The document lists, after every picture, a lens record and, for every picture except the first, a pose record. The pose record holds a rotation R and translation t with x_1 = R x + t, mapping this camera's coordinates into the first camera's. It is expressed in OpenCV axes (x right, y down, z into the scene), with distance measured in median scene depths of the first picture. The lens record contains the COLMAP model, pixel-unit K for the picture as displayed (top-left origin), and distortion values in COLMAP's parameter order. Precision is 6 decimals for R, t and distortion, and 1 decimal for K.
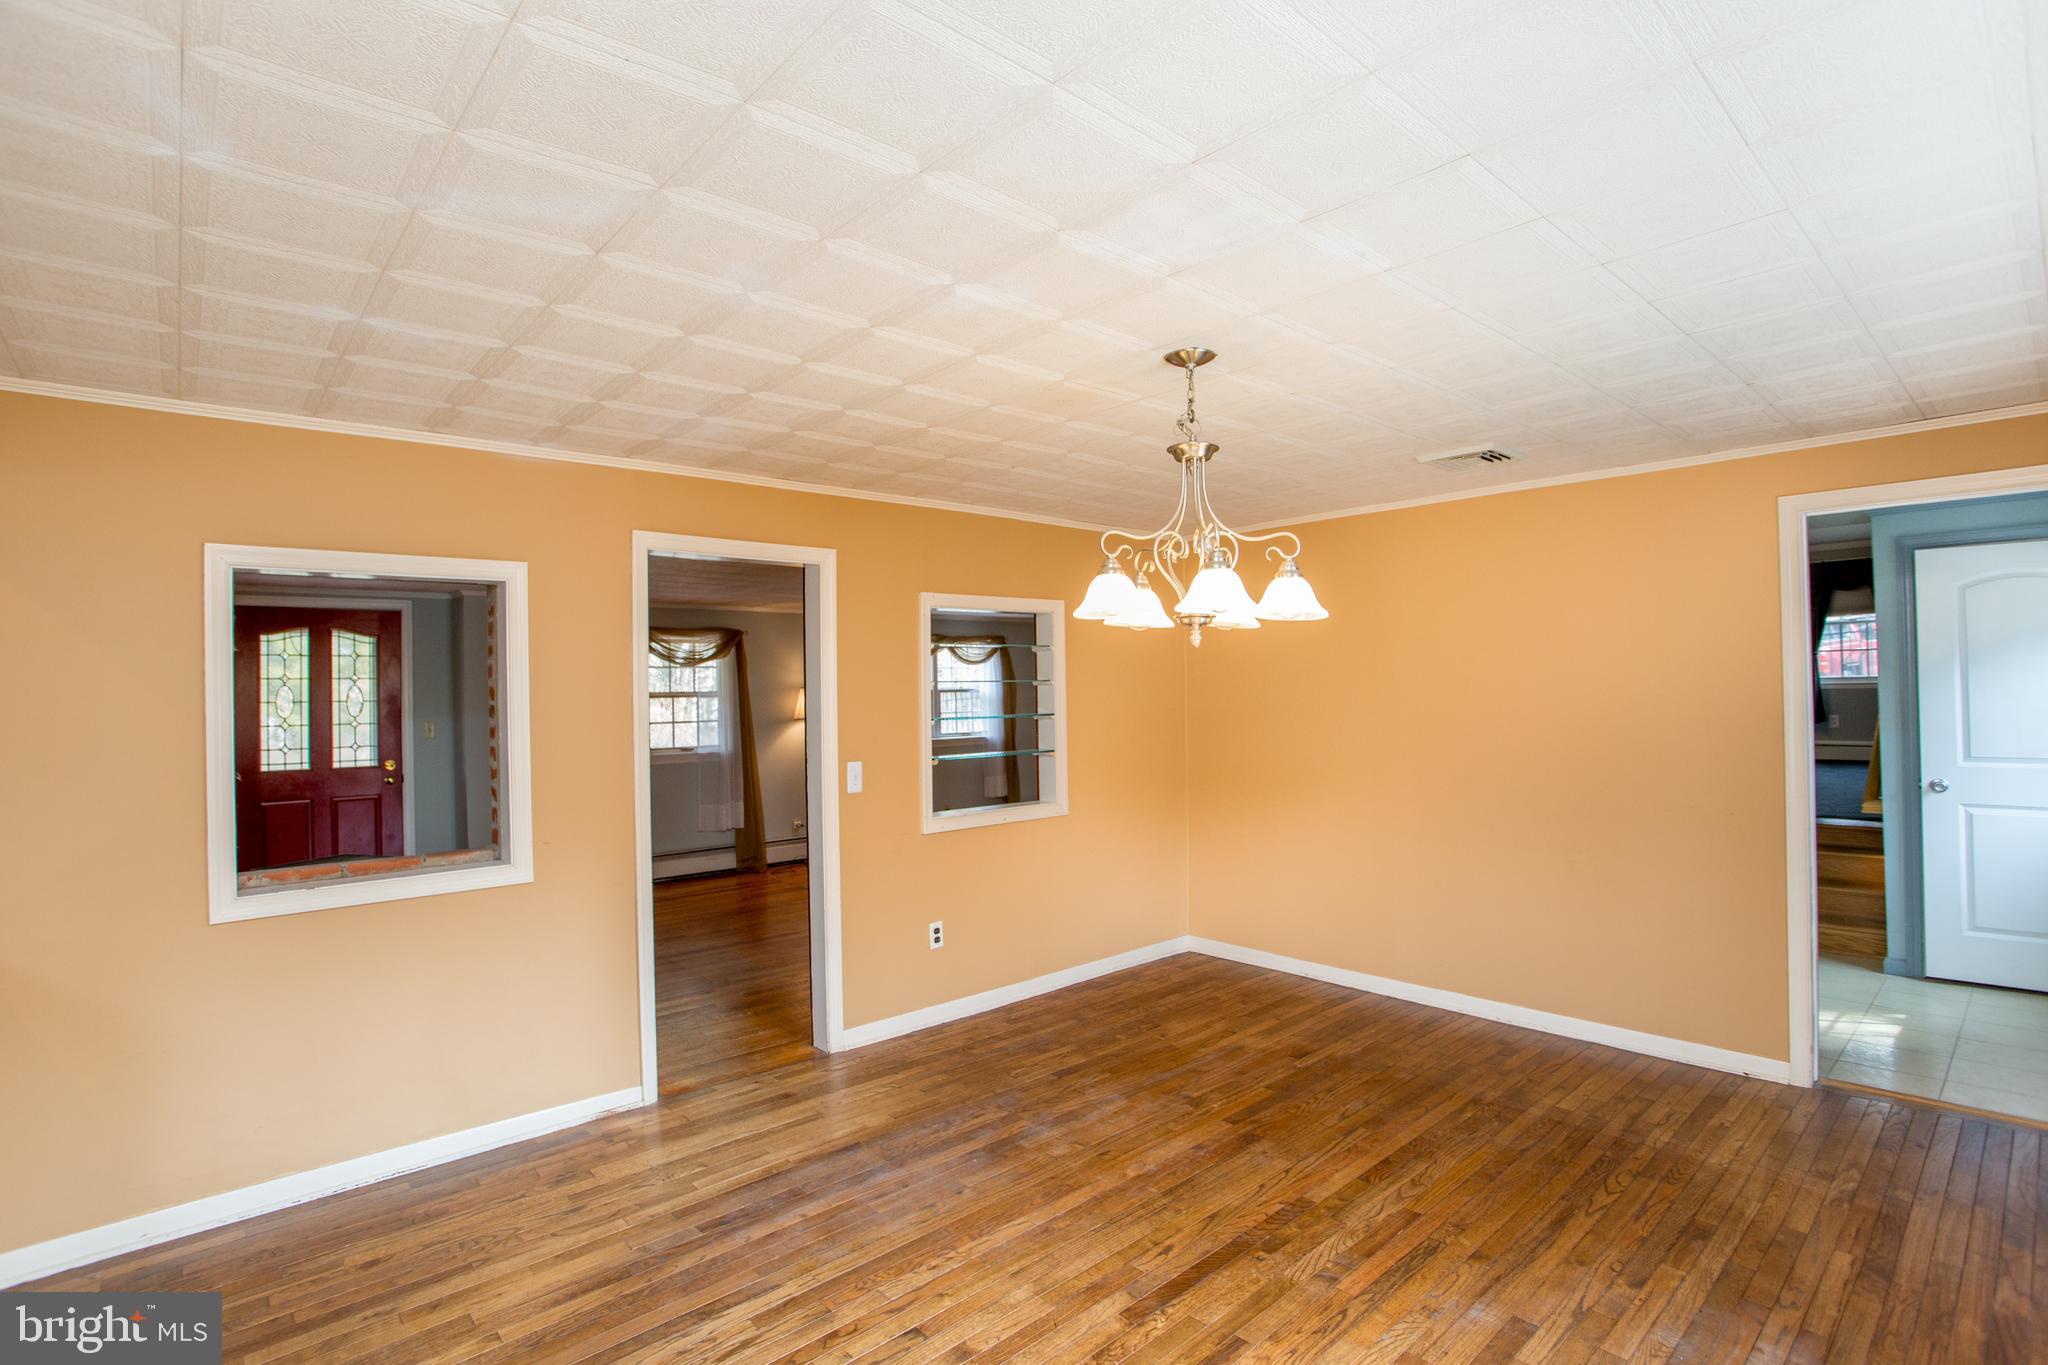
lens RADIAL K [[999.4, 0, 1016.0], [0, 999.4, 677.6], [0, 0, 1]] dist [-0.073753, 0.032617]
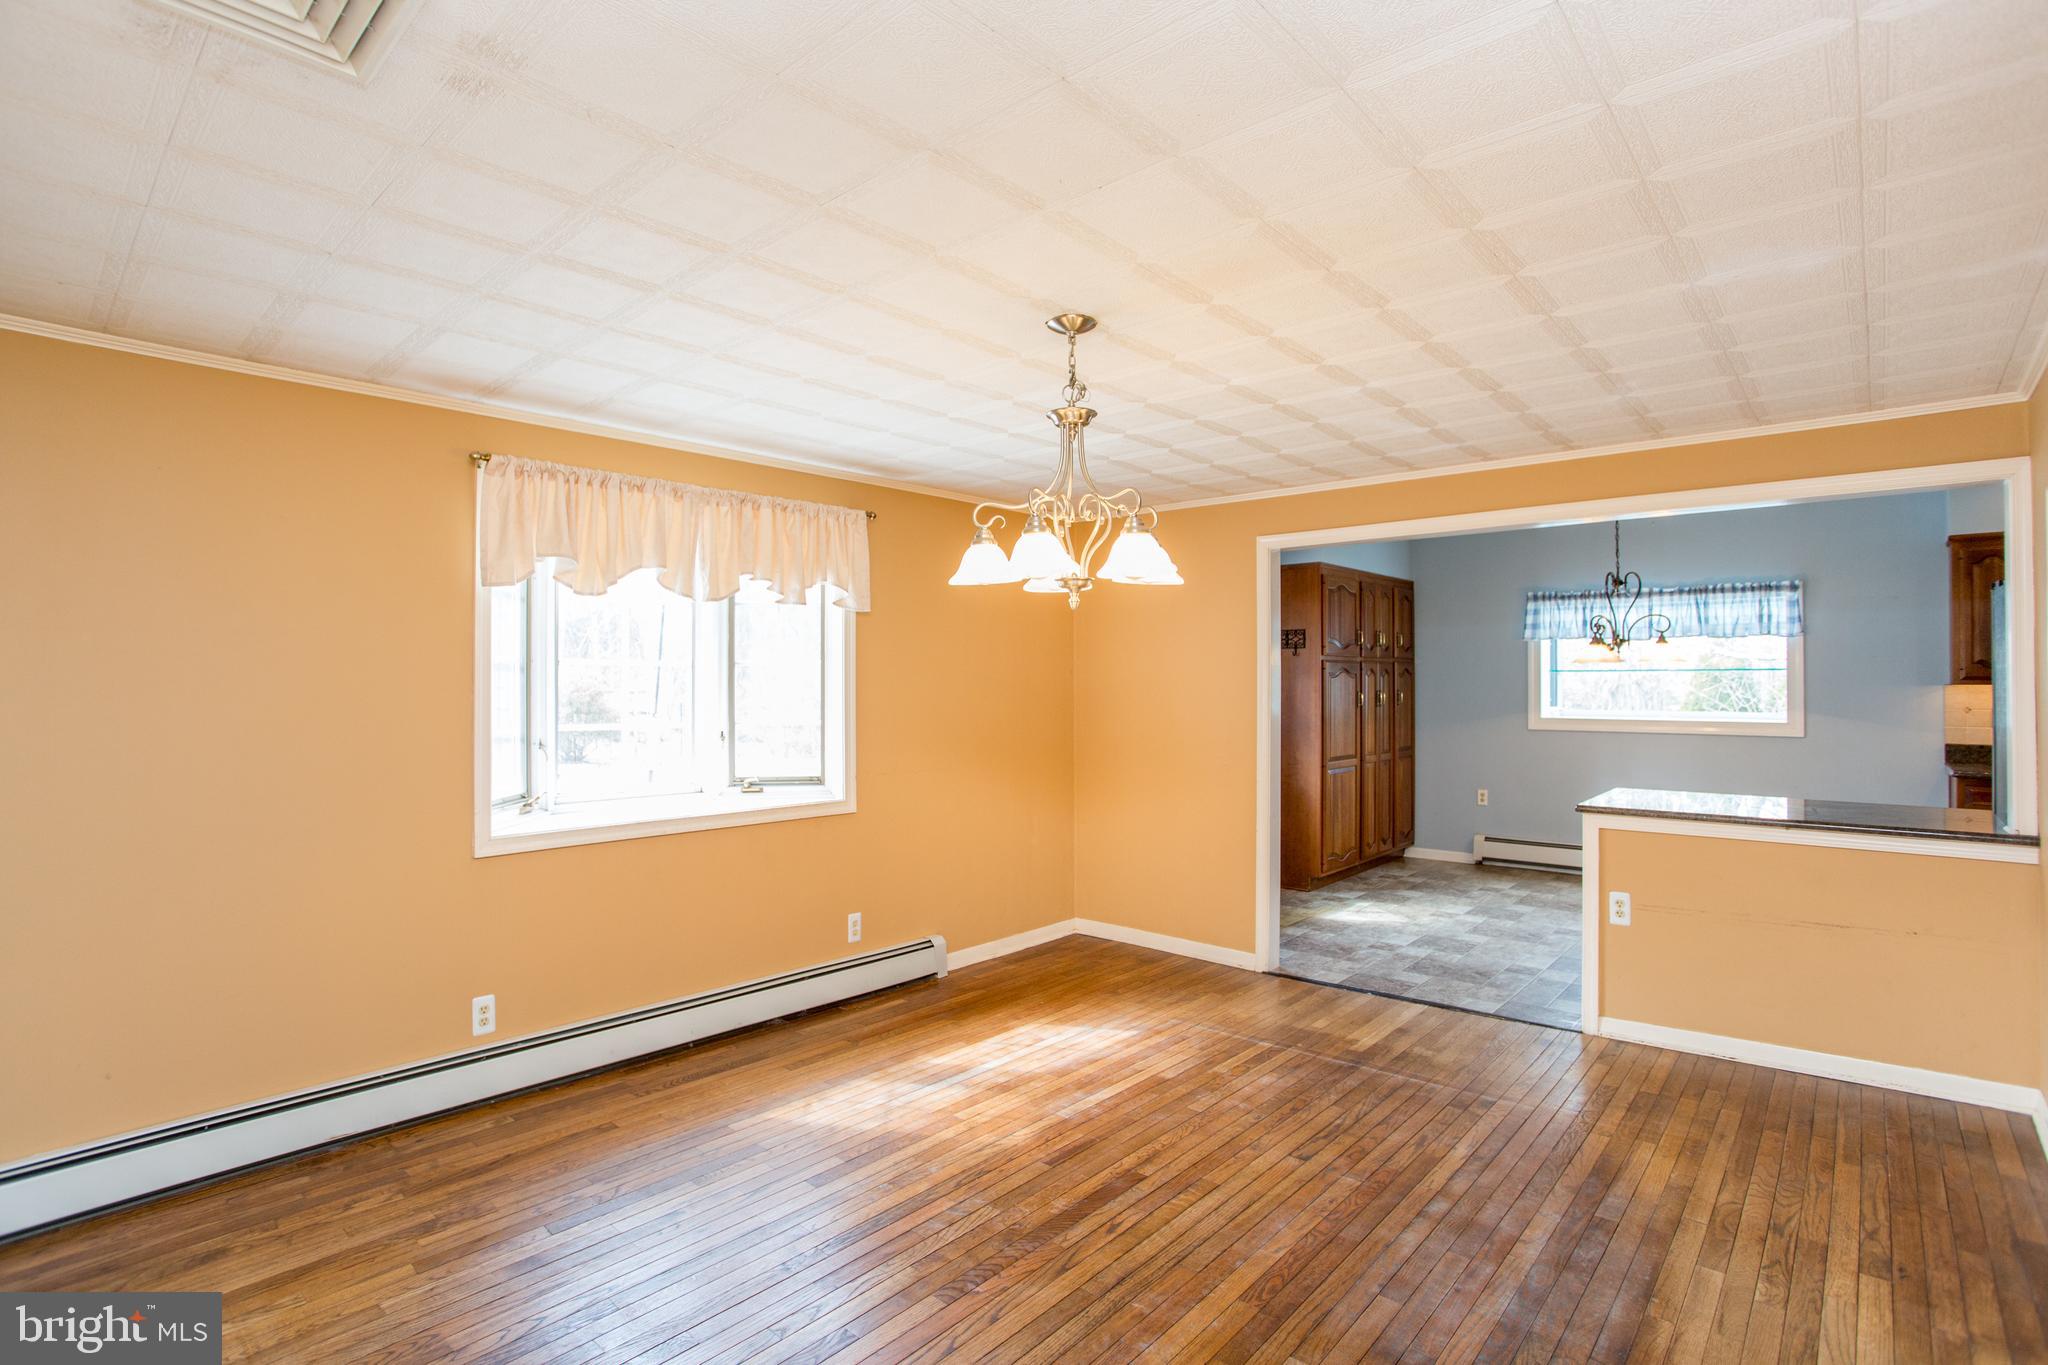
lens RADIAL K [[987.4, 0, 1031.9], [0, 987.4, 665.7], [0, 0, 1]] dist [-0.072531, 0.031027]
pose [[-0.992925, 0.017002, -0.117519, 0.267421], [0.020513, 0.999377, -0.028736, 0.043379], [0.116957, -0.030944, -0.992655, 1.553892]]
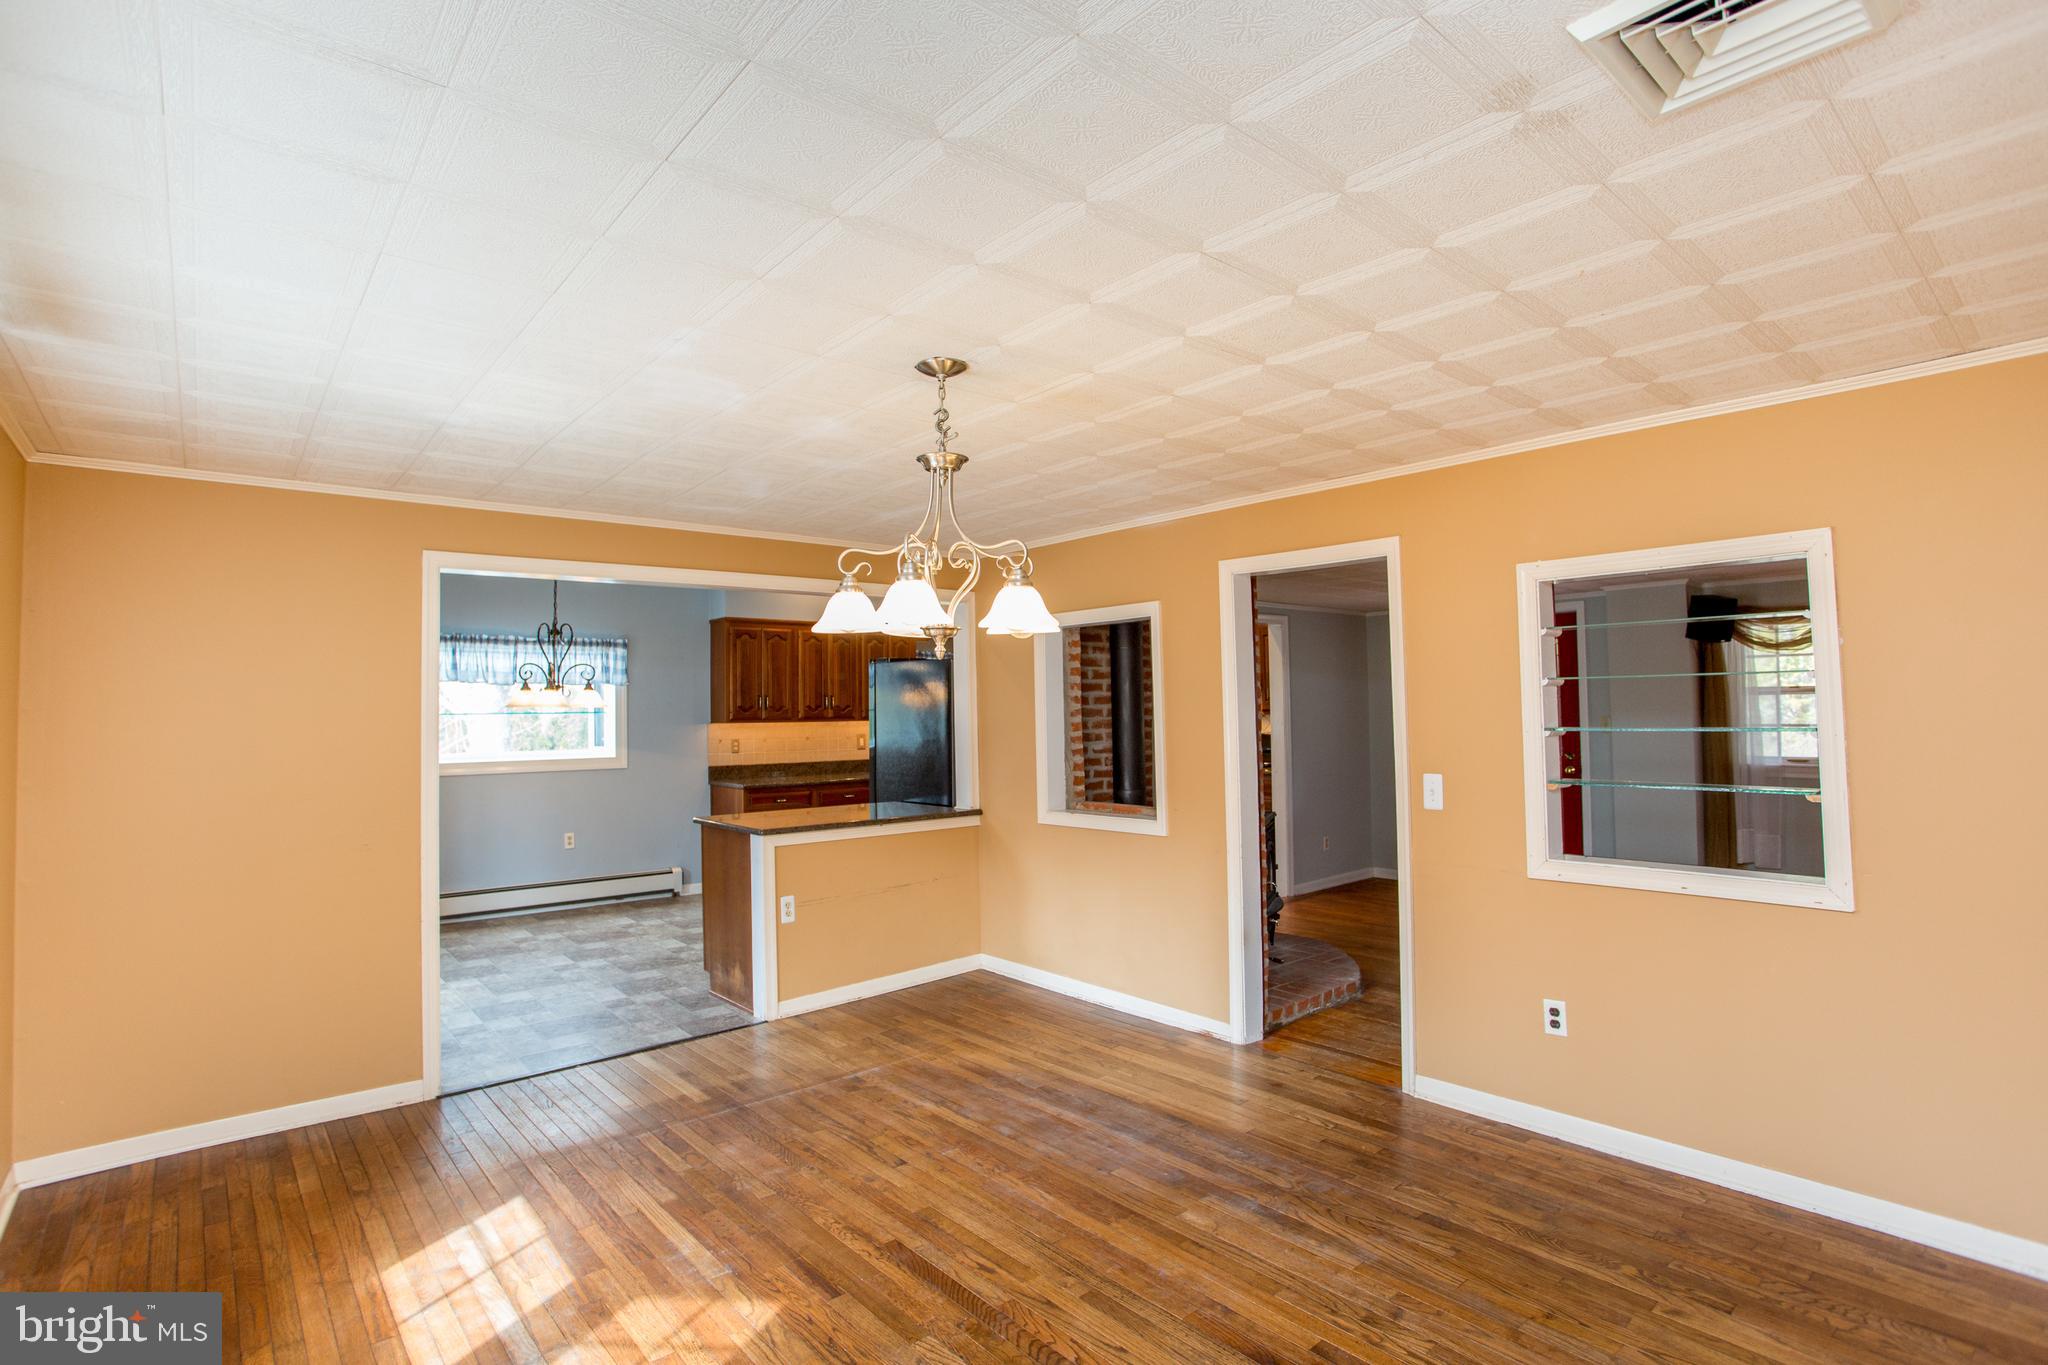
lens RADIAL K [[999.4, 0, 1016.0], [0, 999.4, 677.6], [0, 0, 1]] dist [-0.073753, 0.032617]
pose [[-0.025404, -0.014180, -0.999577, 0.910163], [0.028190, 0.999492, -0.014896, 0.004215], [0.999280, -0.028556, -0.024991, 0.849887]]
